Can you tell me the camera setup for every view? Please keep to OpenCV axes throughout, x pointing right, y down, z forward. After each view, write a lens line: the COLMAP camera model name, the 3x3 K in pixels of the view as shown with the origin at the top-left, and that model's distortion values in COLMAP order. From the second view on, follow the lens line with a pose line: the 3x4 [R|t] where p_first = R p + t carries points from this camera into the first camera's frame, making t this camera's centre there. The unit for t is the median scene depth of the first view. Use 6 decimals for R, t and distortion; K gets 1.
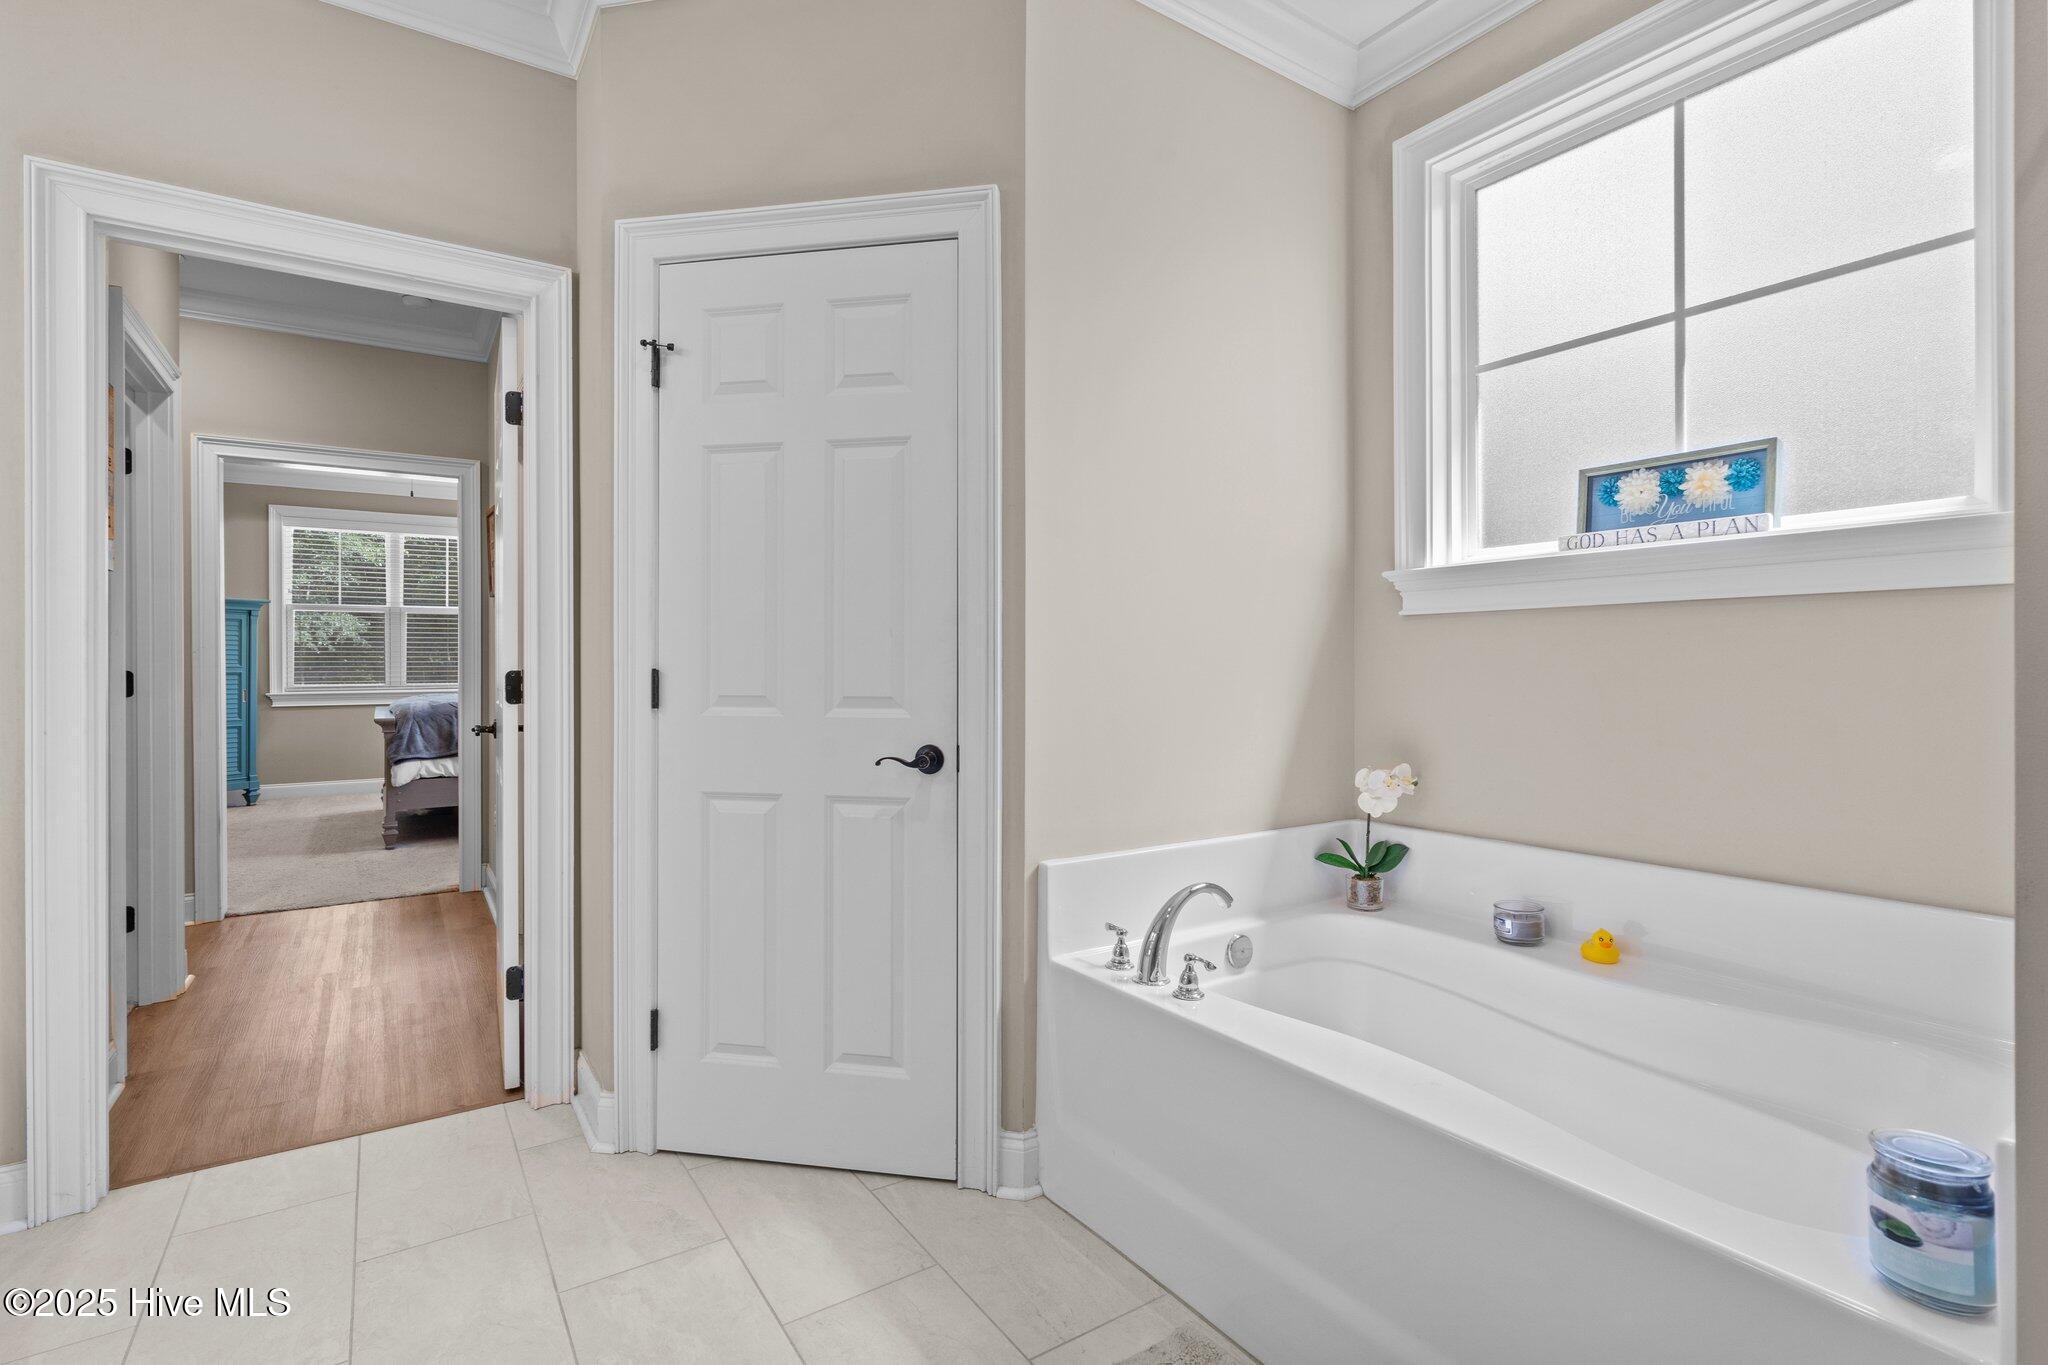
lens RADIAL K [[962.1, 0, 1024.8], [0, 962.1, 665.9], [0, 0, 1]] dist [0.000251, 0.000097]
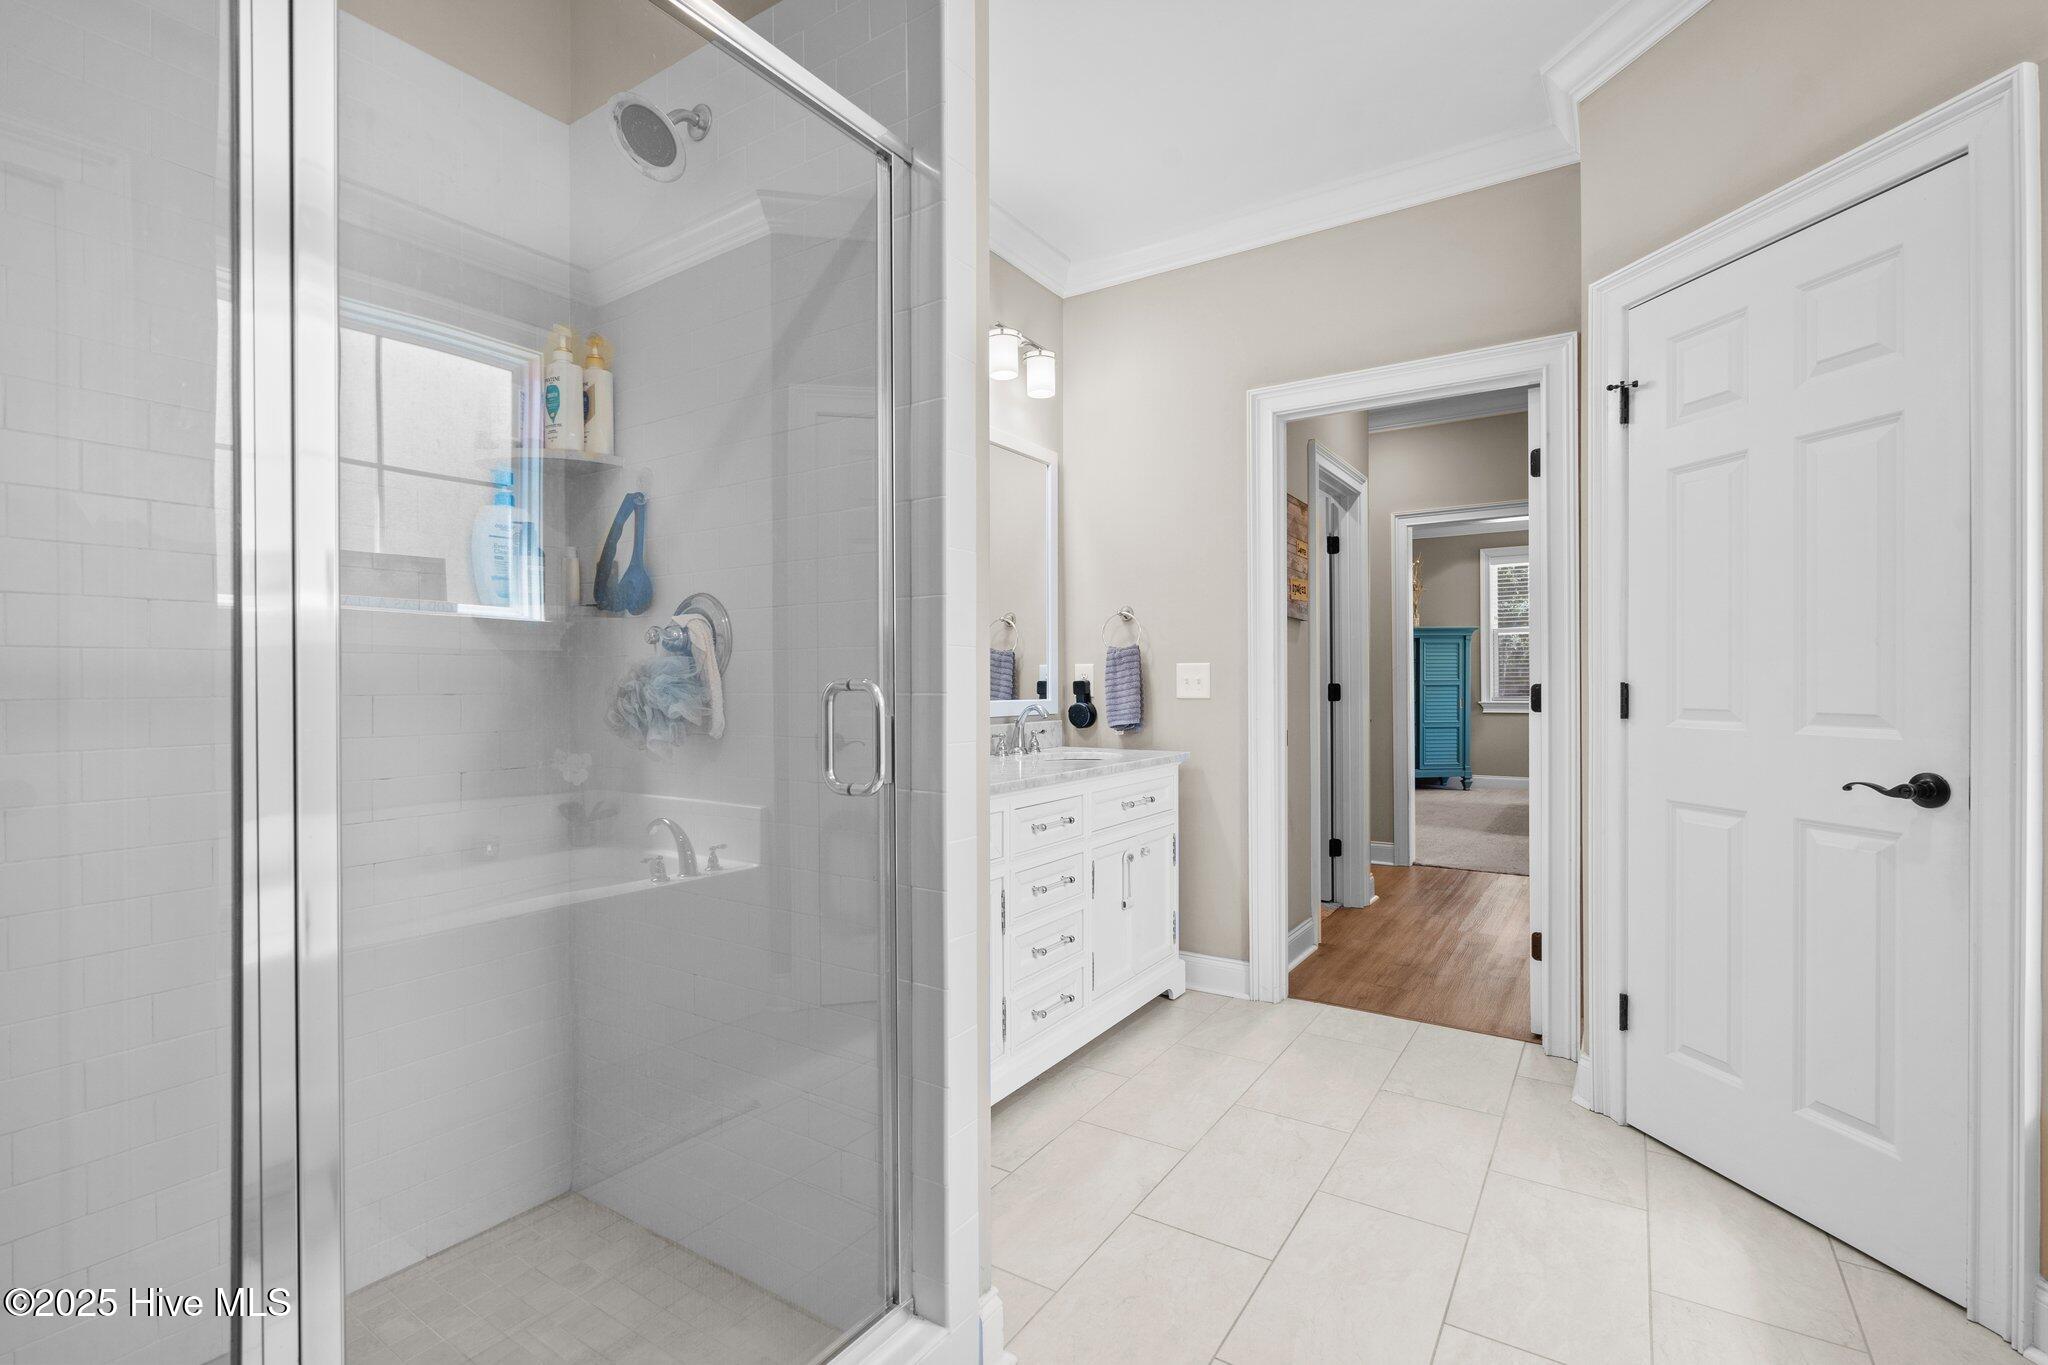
lens RADIAL K [[934.7, 0, 1024.0], [0, 934.7, 682.5], [0, 0, 1]] dist [-0.002511, 0.000849]
pose [[0.392571, 0.000117, -0.919722, 0.322001], [0.003880, 0.999991, 0.001783, -0.001484], [0.919713, -0.004268, 0.392567, -0.041902]]
